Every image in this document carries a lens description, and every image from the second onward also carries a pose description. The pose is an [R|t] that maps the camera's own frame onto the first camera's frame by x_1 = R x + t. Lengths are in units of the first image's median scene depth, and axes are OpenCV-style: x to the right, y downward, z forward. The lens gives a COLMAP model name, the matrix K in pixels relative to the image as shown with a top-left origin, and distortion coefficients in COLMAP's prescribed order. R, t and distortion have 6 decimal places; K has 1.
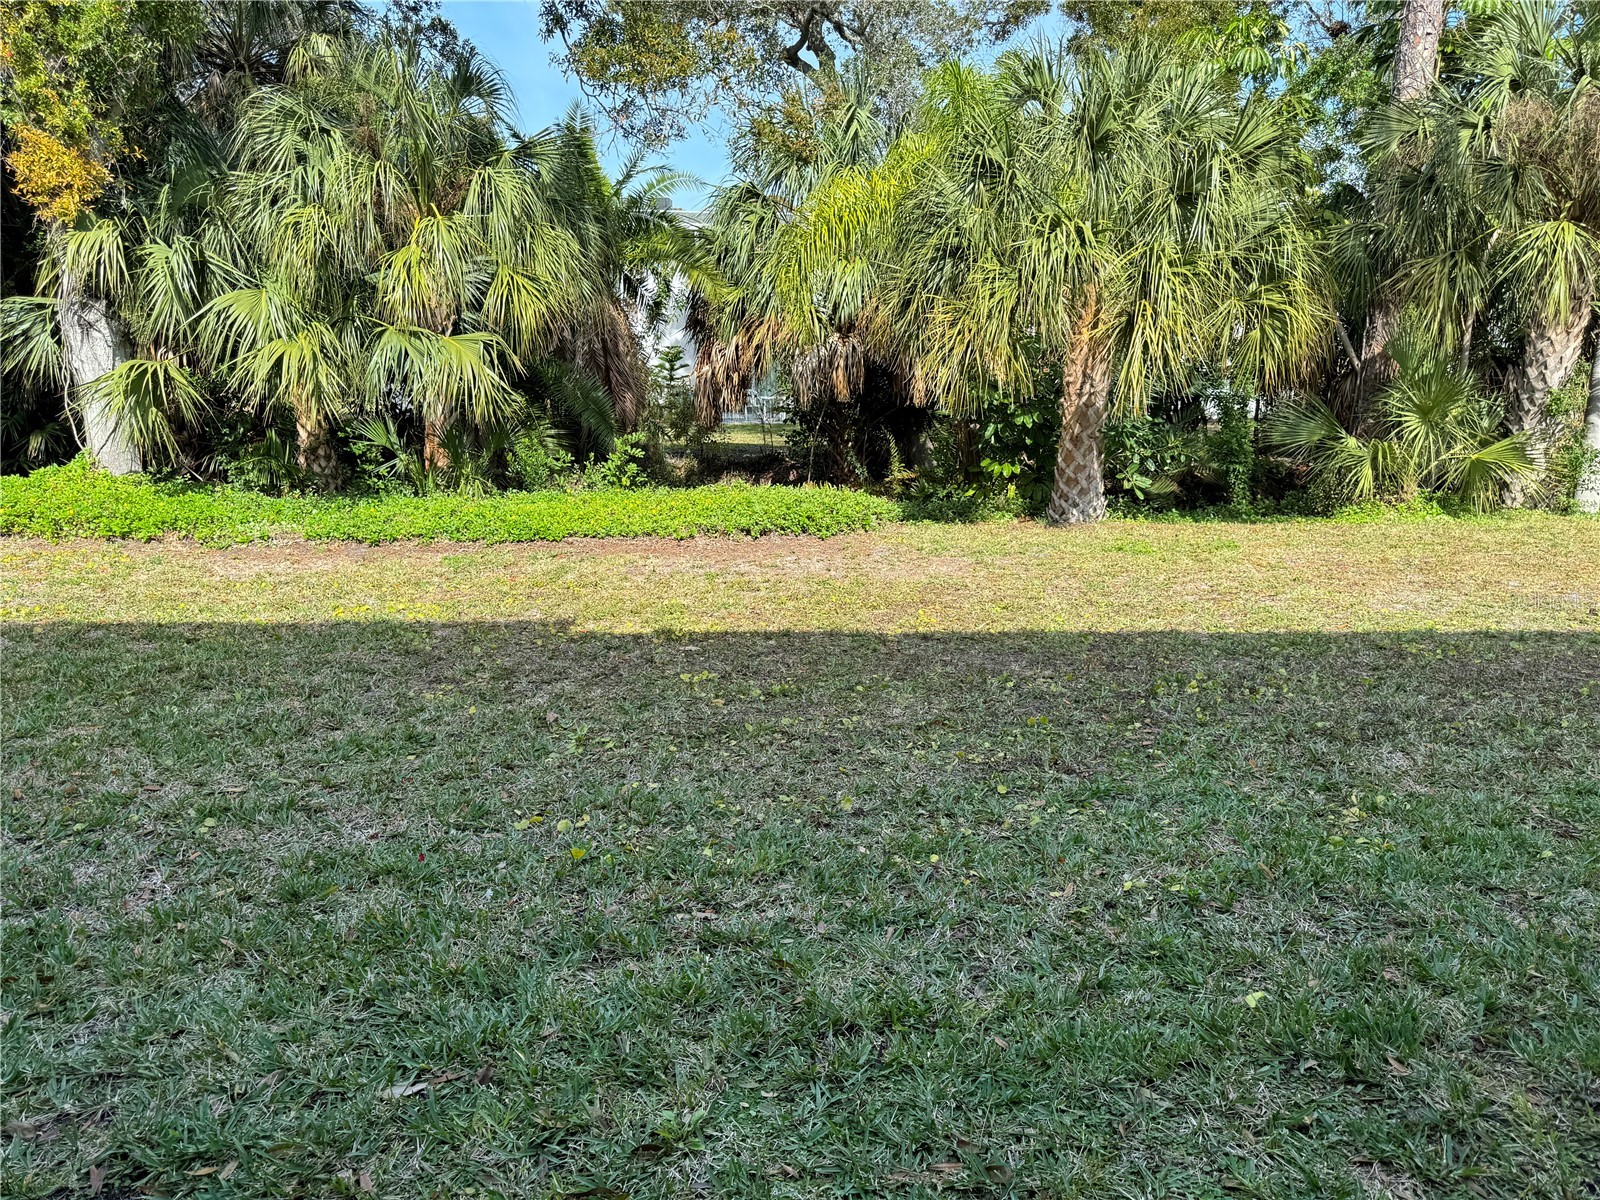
lens RADIAL K [[1131.1, 0, 803.2], [0, 1131.1, 622.0], [0, 0, 1]] dist [0.093635, -0.167902]
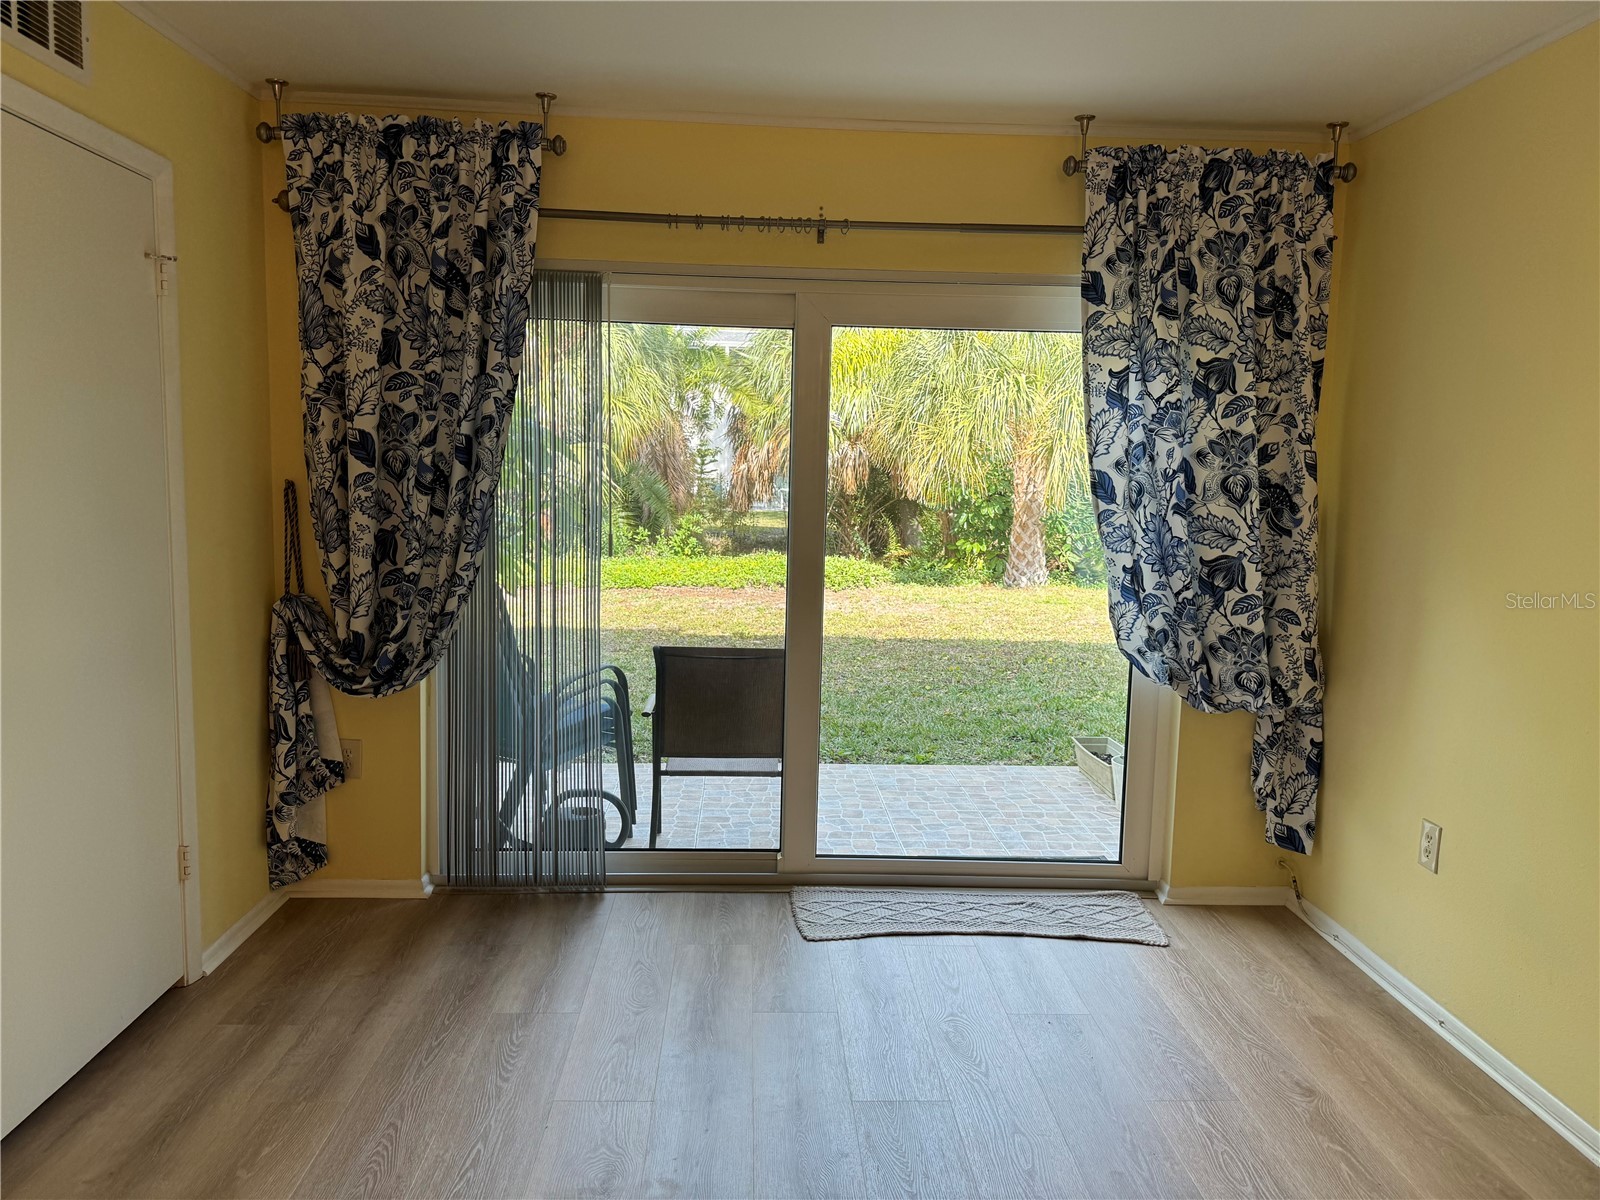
lens RADIAL K [[1112.2, 0, 800.0], [0, 1112.2, 600.0], [0, 0, 1]] dist [0.025318, -0.075364]
pose [[0.999797, 0.017464, -0.010059, -0.009615], [-0.018345, 0.995268, -0.095419, 0.053165], [0.008345, 0.095584, 0.995386, -0.279086]]
